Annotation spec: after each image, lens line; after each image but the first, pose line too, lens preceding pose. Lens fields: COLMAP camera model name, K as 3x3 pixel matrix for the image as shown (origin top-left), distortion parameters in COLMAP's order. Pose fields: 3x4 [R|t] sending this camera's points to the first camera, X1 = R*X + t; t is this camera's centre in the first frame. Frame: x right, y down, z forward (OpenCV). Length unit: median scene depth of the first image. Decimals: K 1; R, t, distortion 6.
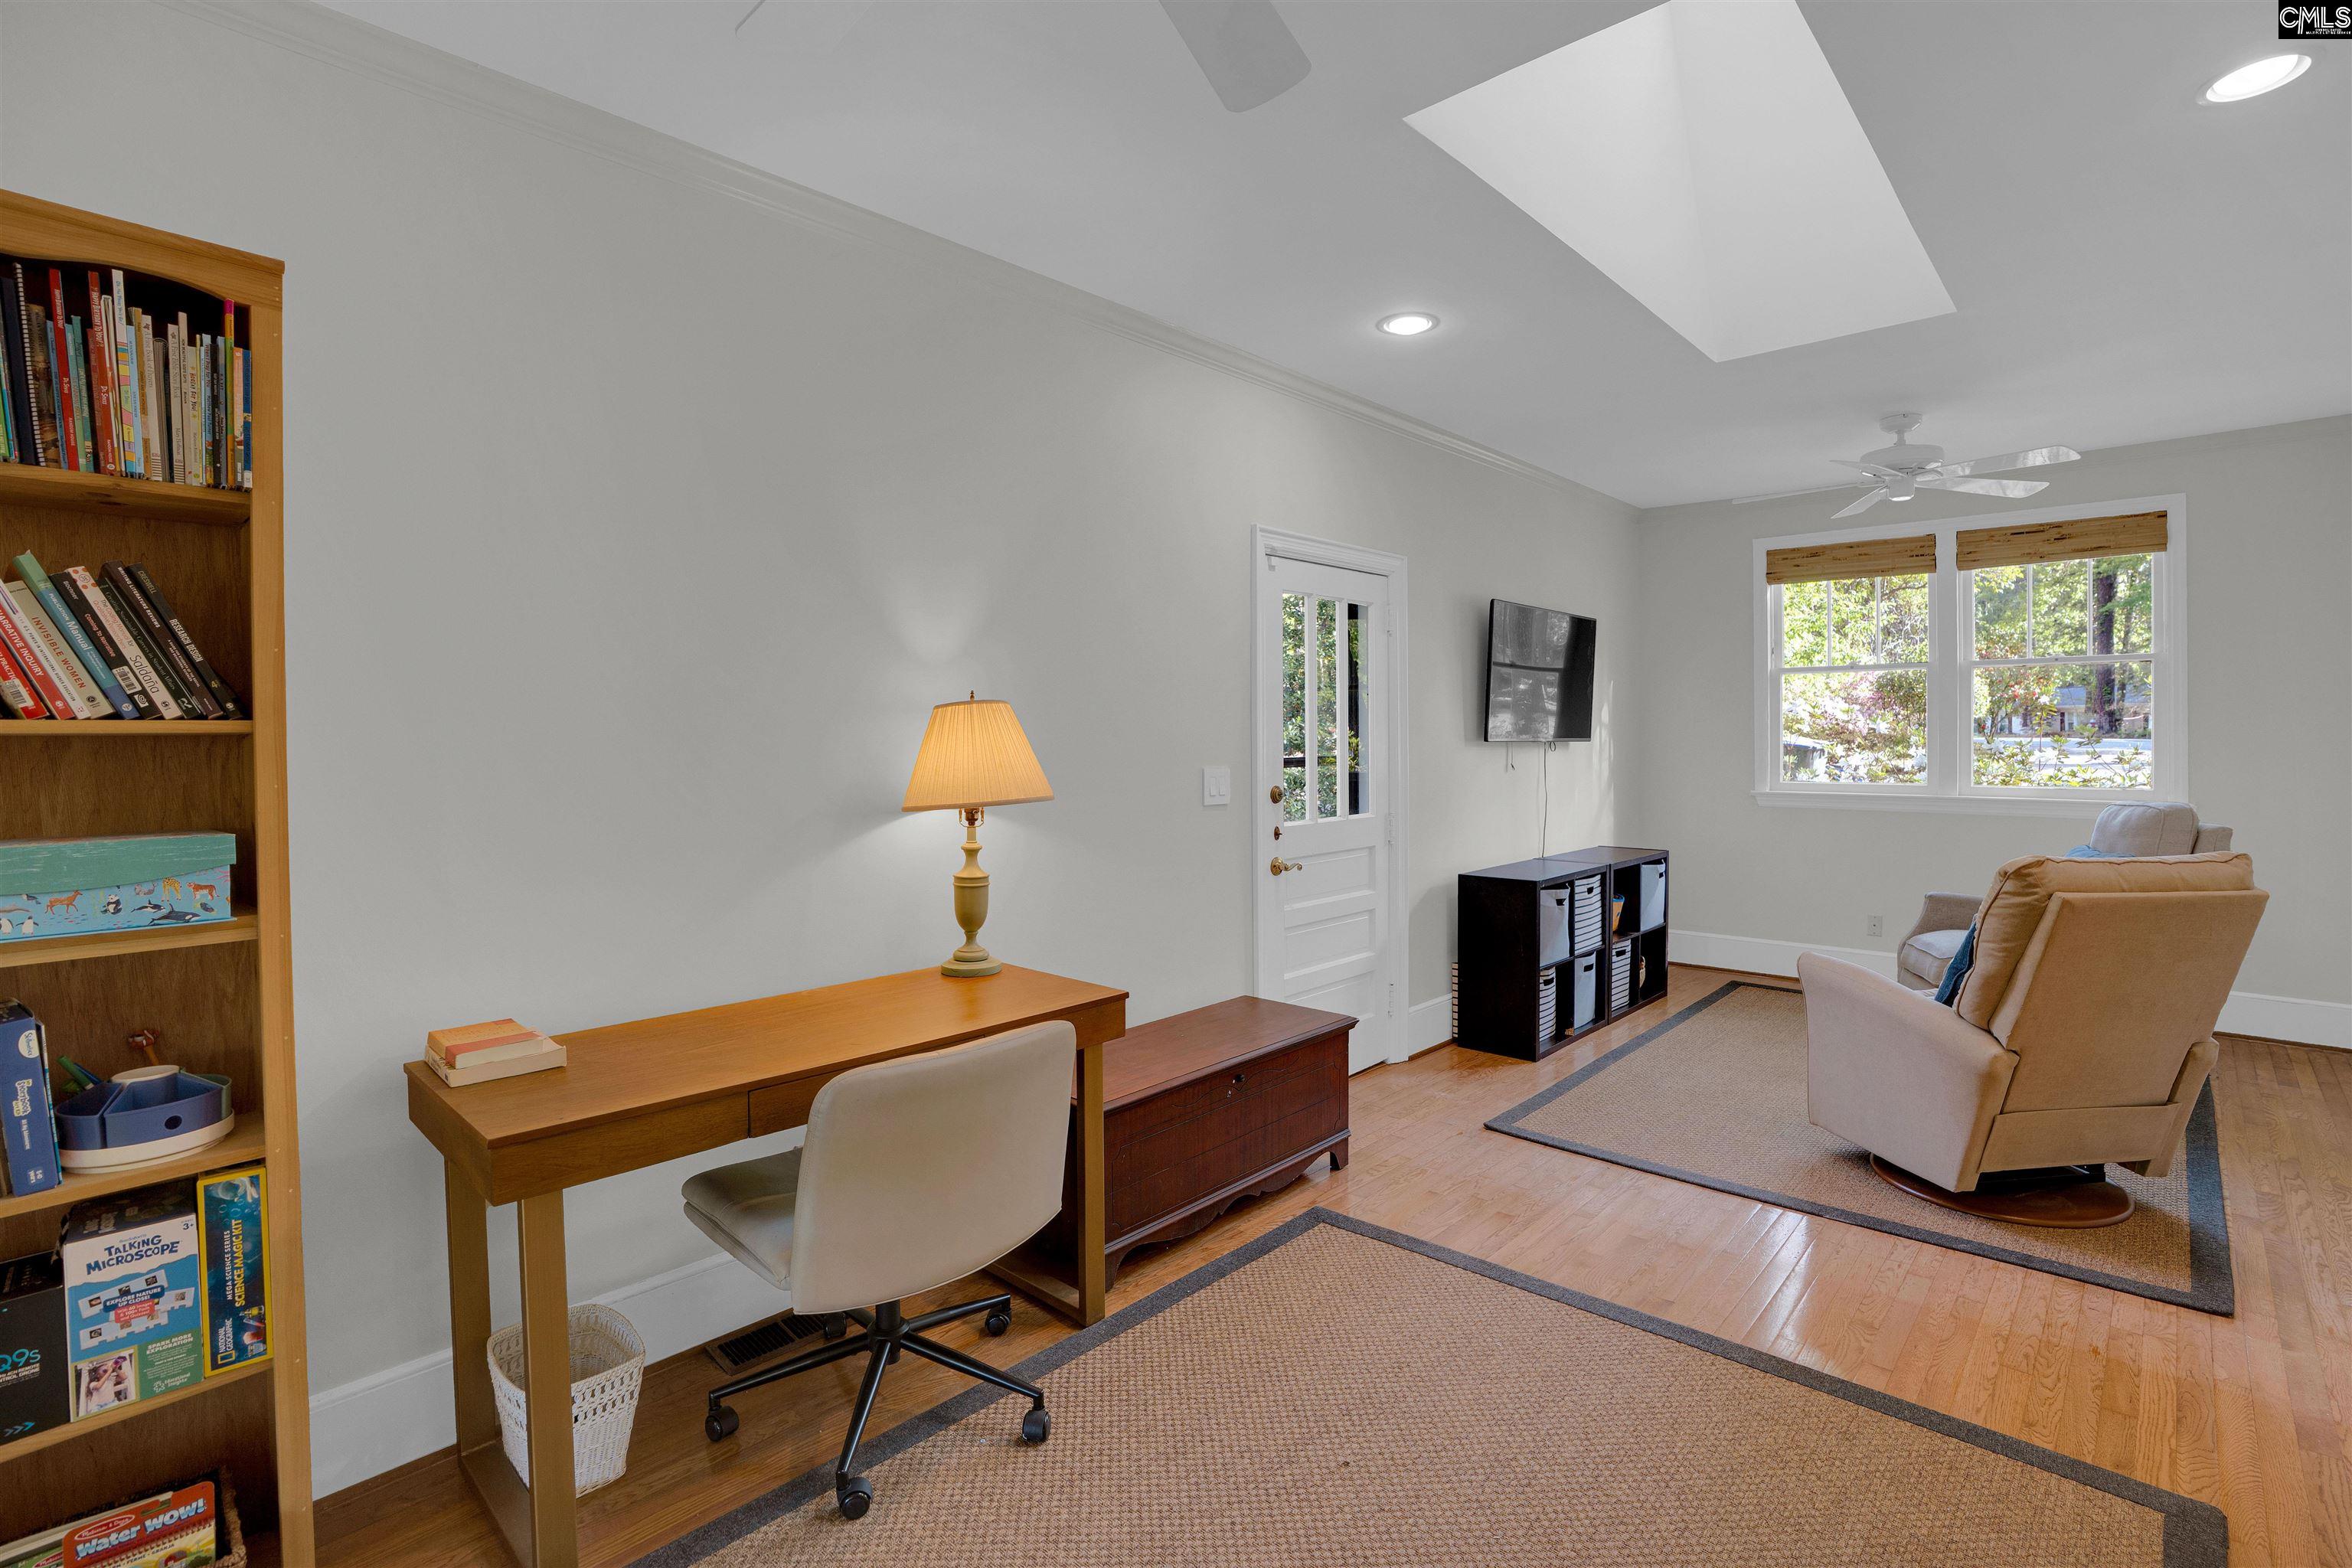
lens RADIAL K [[1125.5, 0, 1181.0], [0, 1125.5, 705.9], [0, 0, 1]] dist [-0.022227, 0.000319]
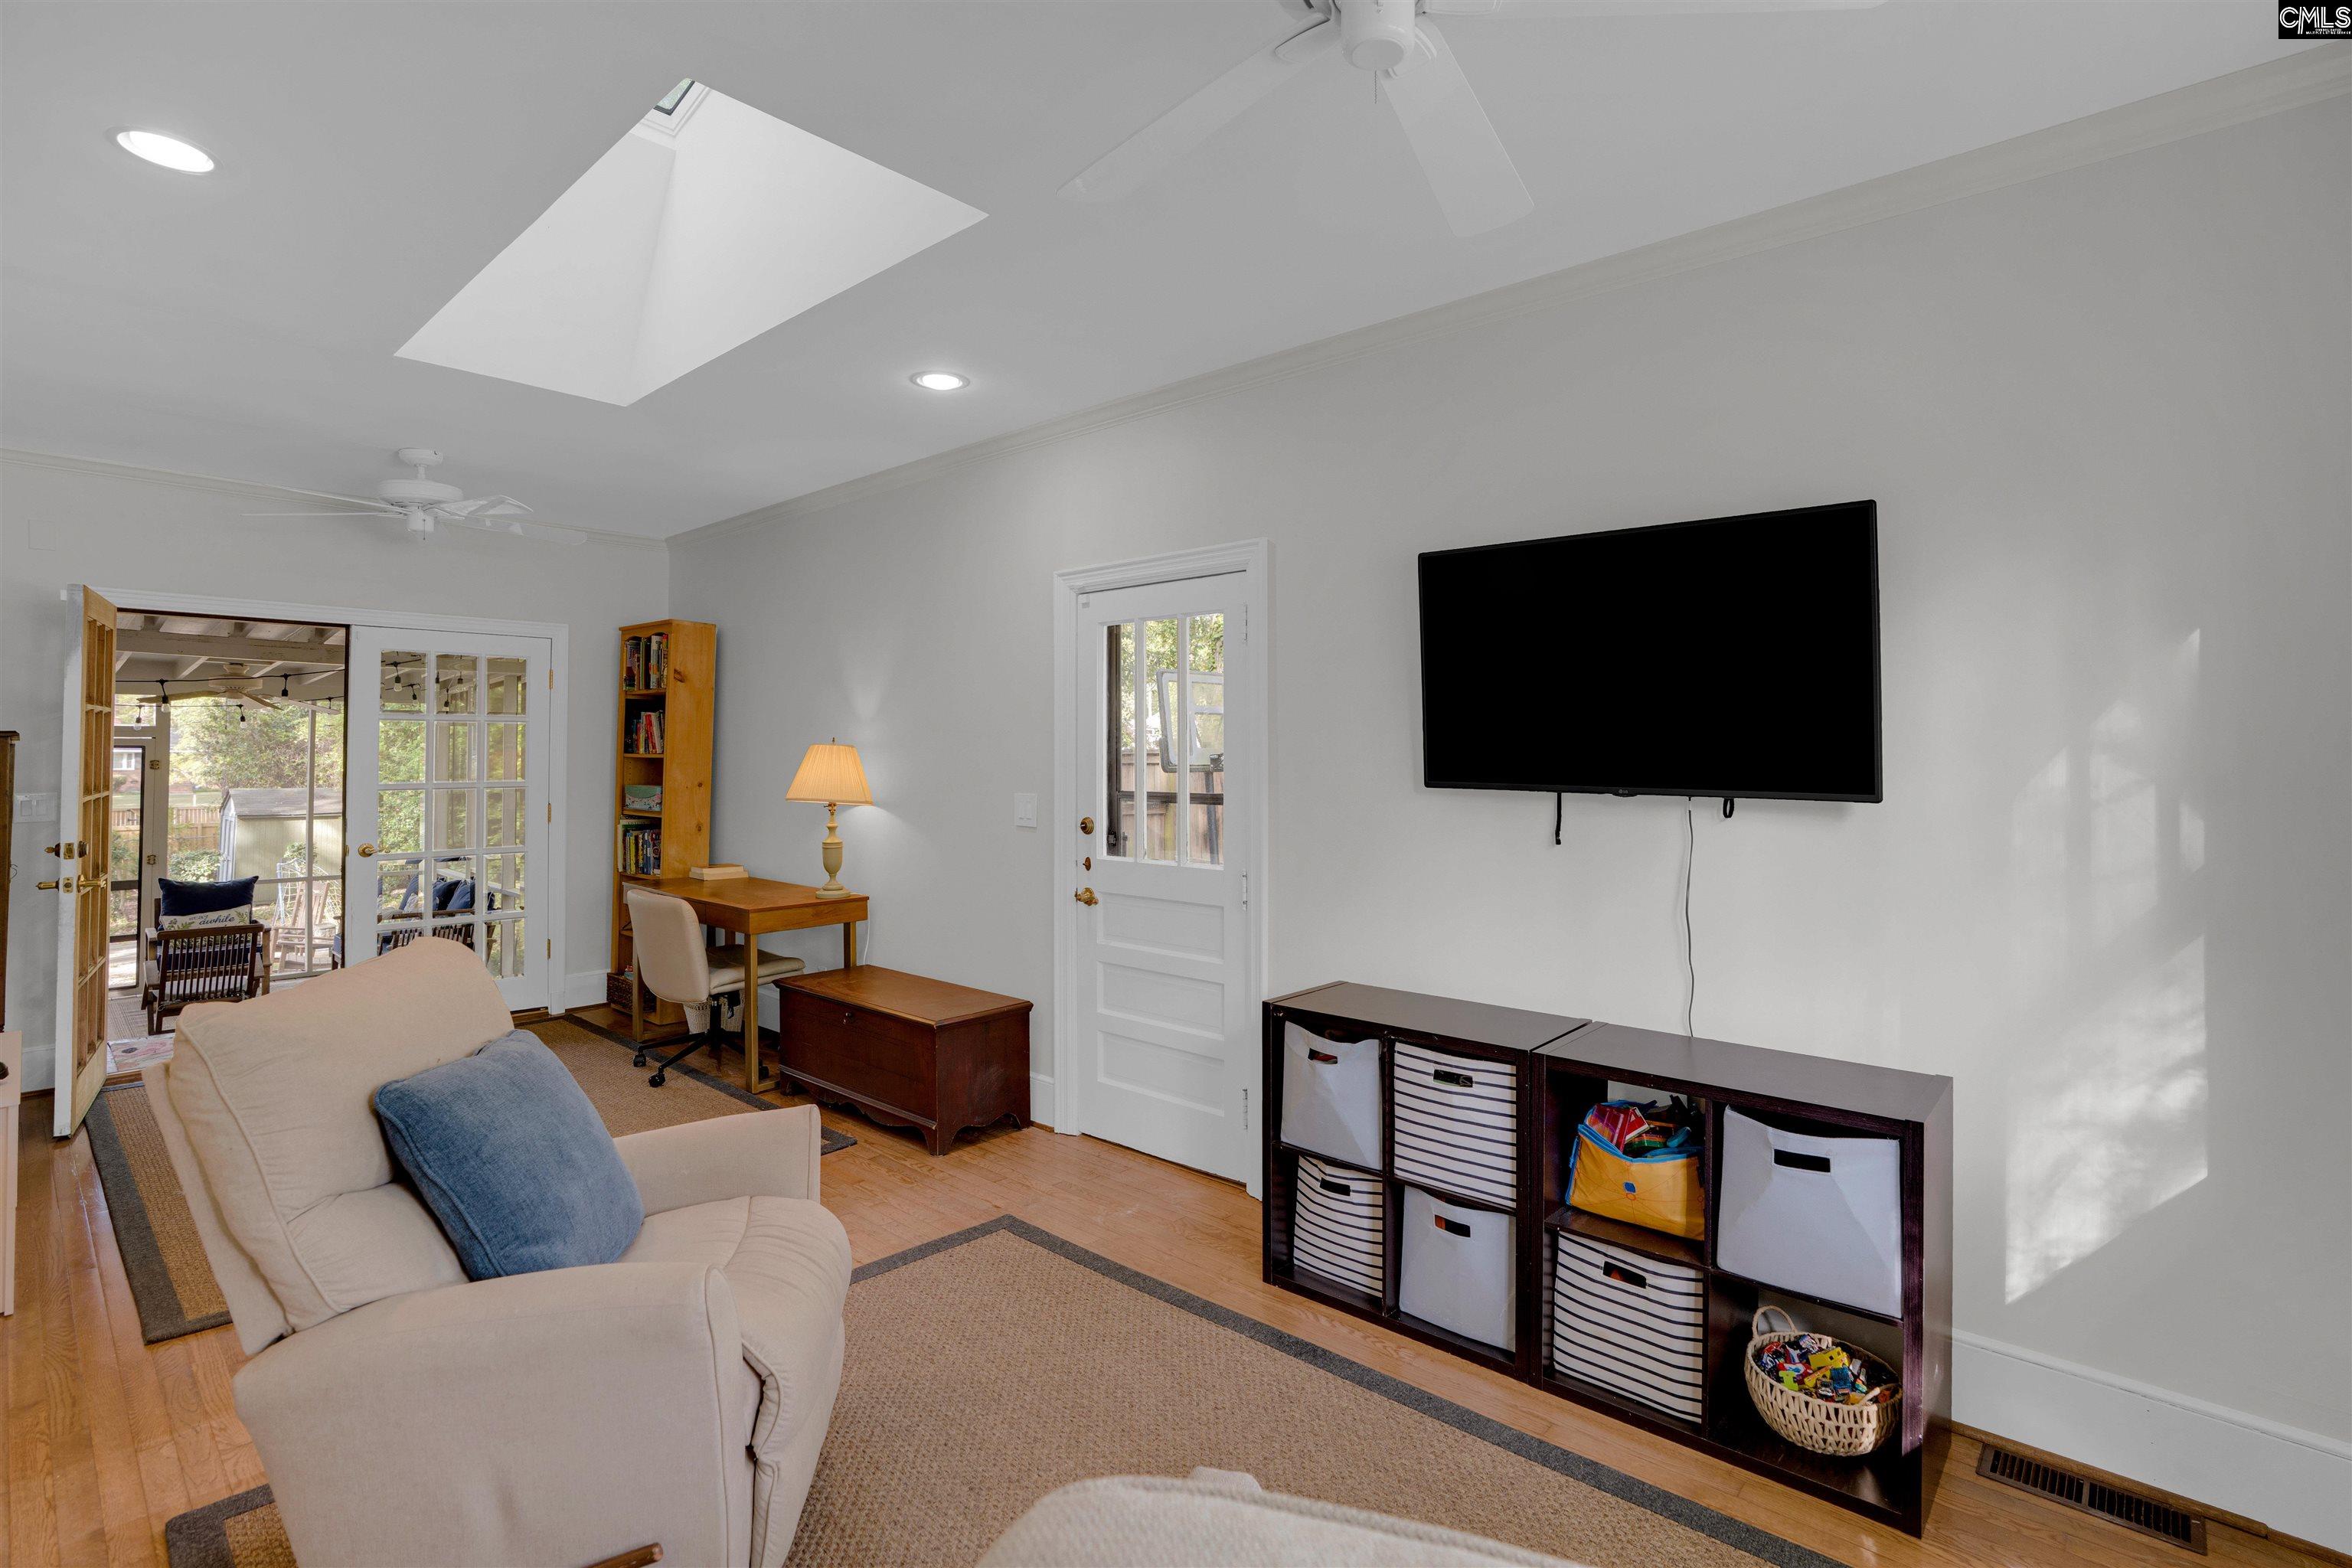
lens RADIAL K [[1125.5, 0, 1181.0], [0, 1125.5, 705.9], [0, 0, 1]] dist [-0.022227, 0.000319]
pose [[-0.020458, -0.052061, -0.998434, 1.121548], [0.015923, 0.998500, -0.052391, 0.025615], [0.999664, -0.016970, -0.019598, 1.120170]]
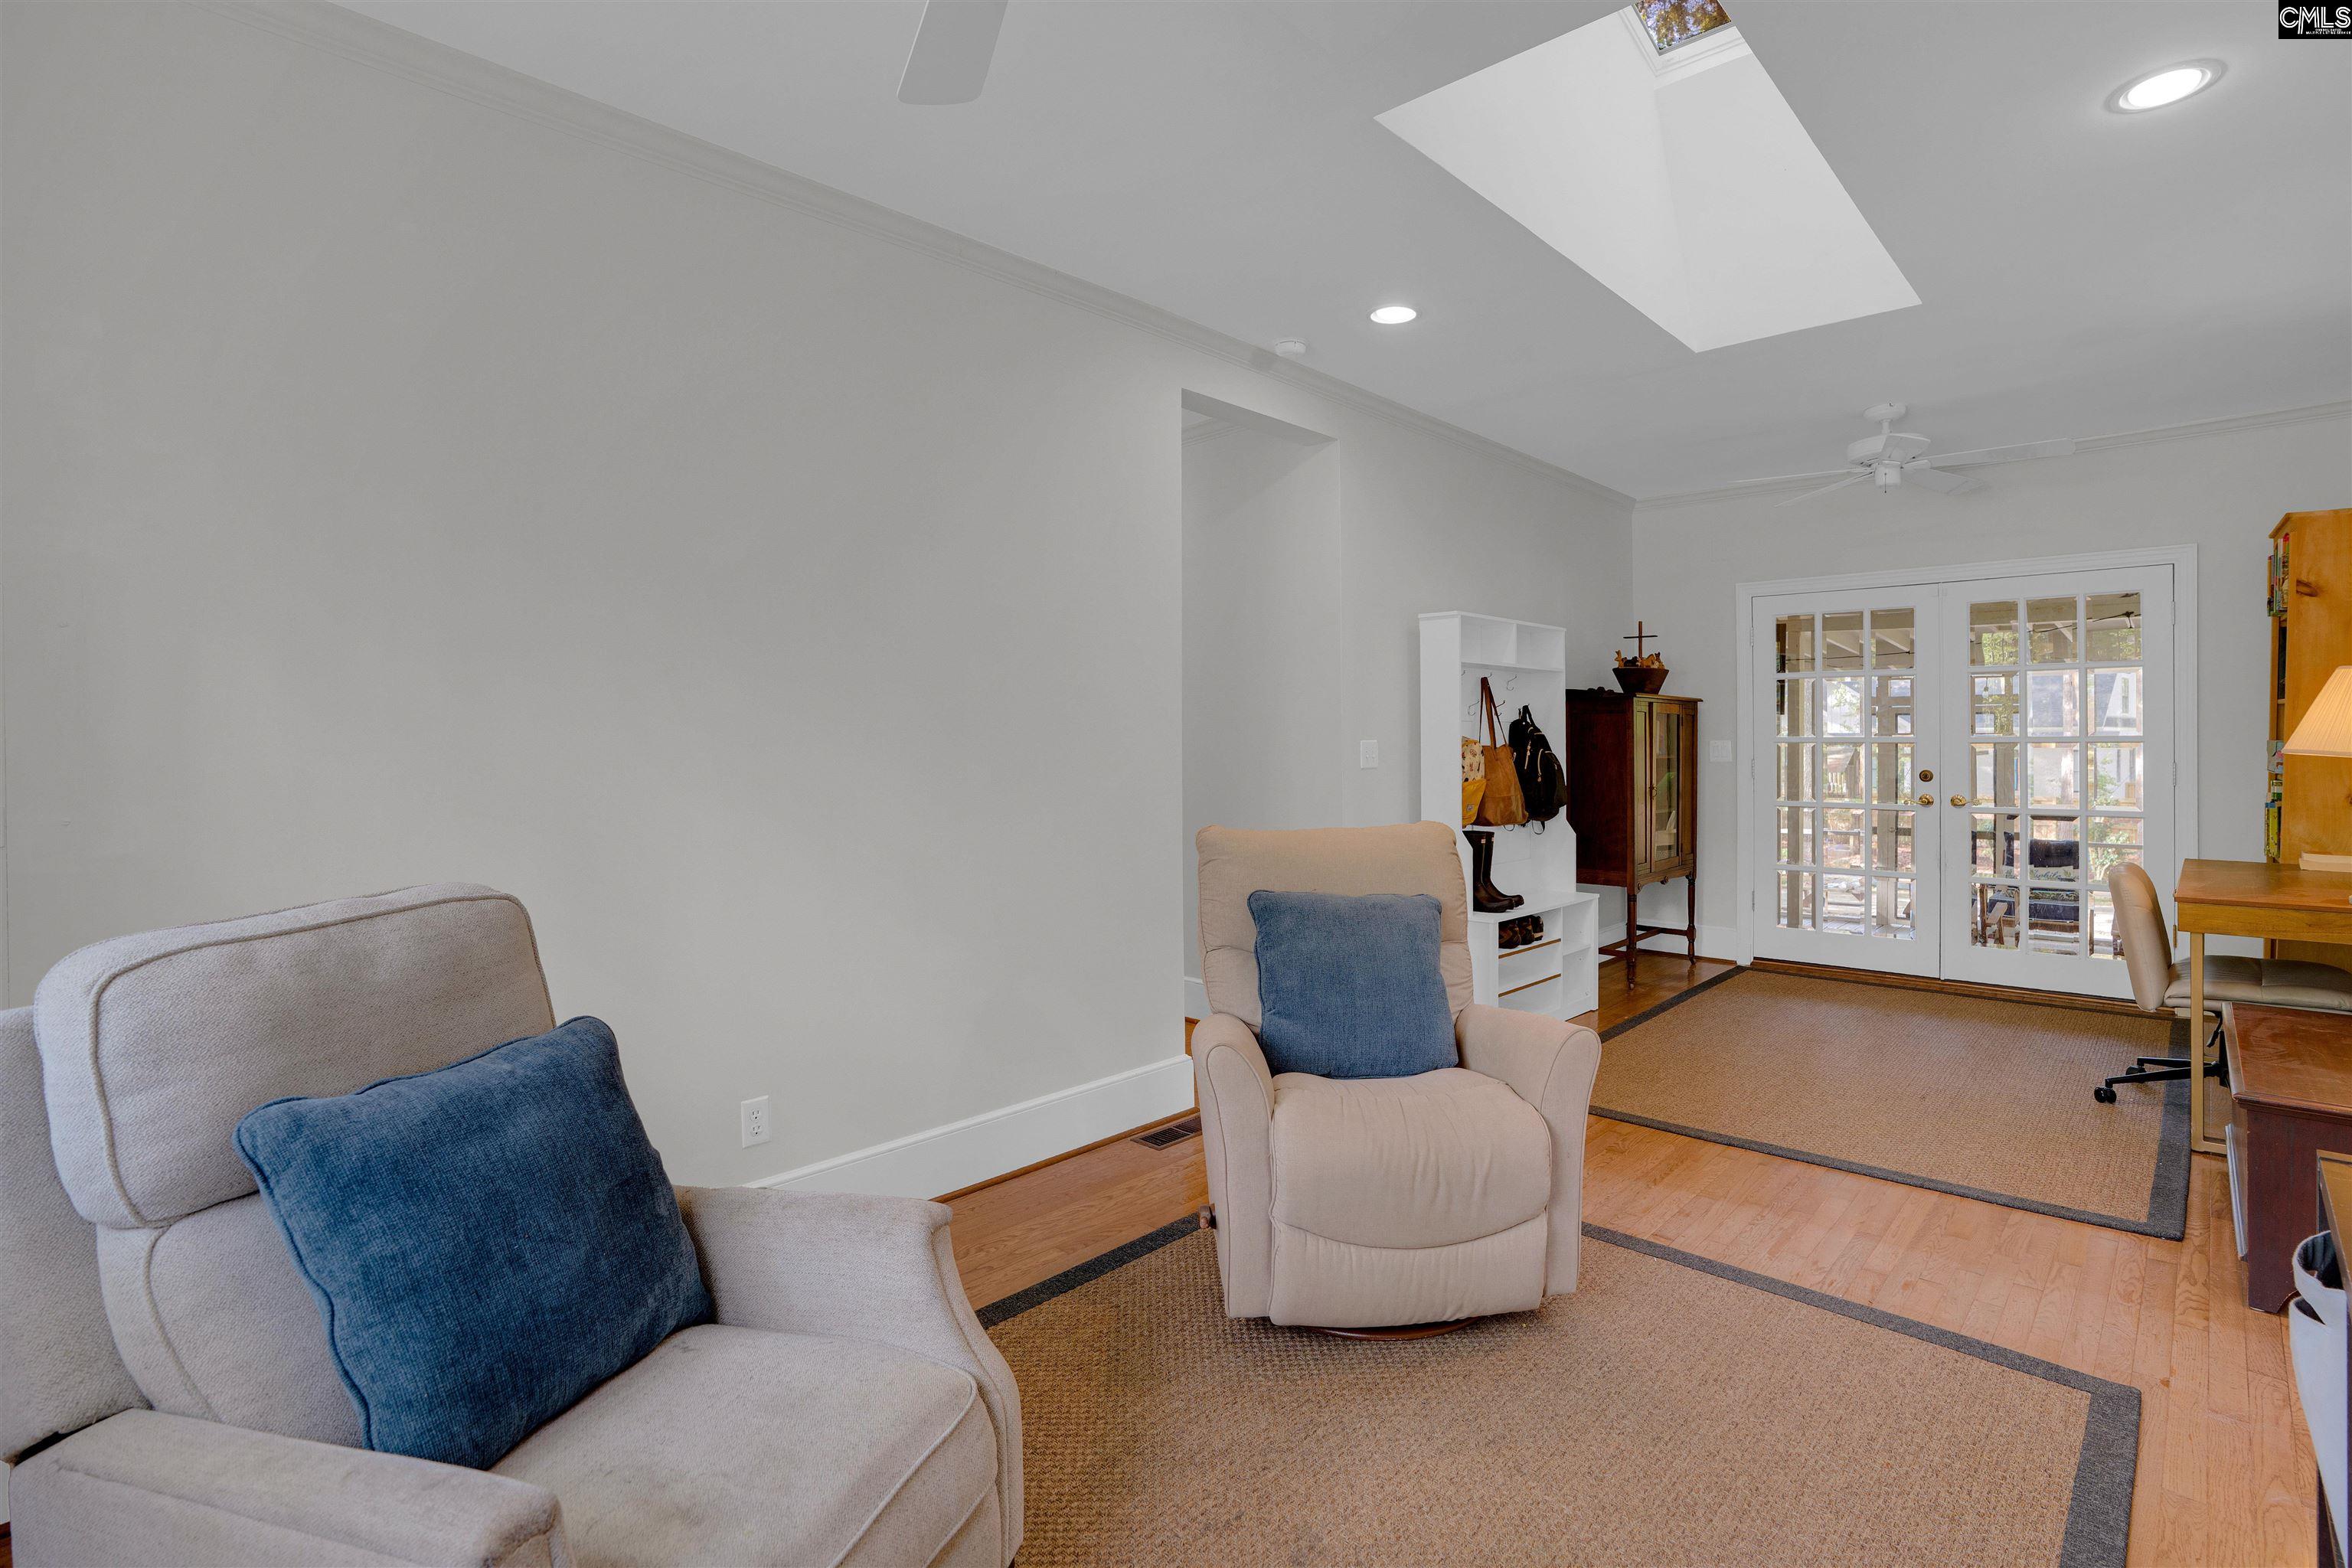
lens RADIAL K [[1127.8, 0, 1185.2], [0, 1127.8, 775.8], [0, 0, 1]] dist [-0.021963, -0.000250]
pose [[-0.999657, 0.002790, 0.026047, 0.709978], [0.003266, 0.999828, 0.018251, 0.052611], [-0.025991, 0.018330, -0.999494, 1.508307]]
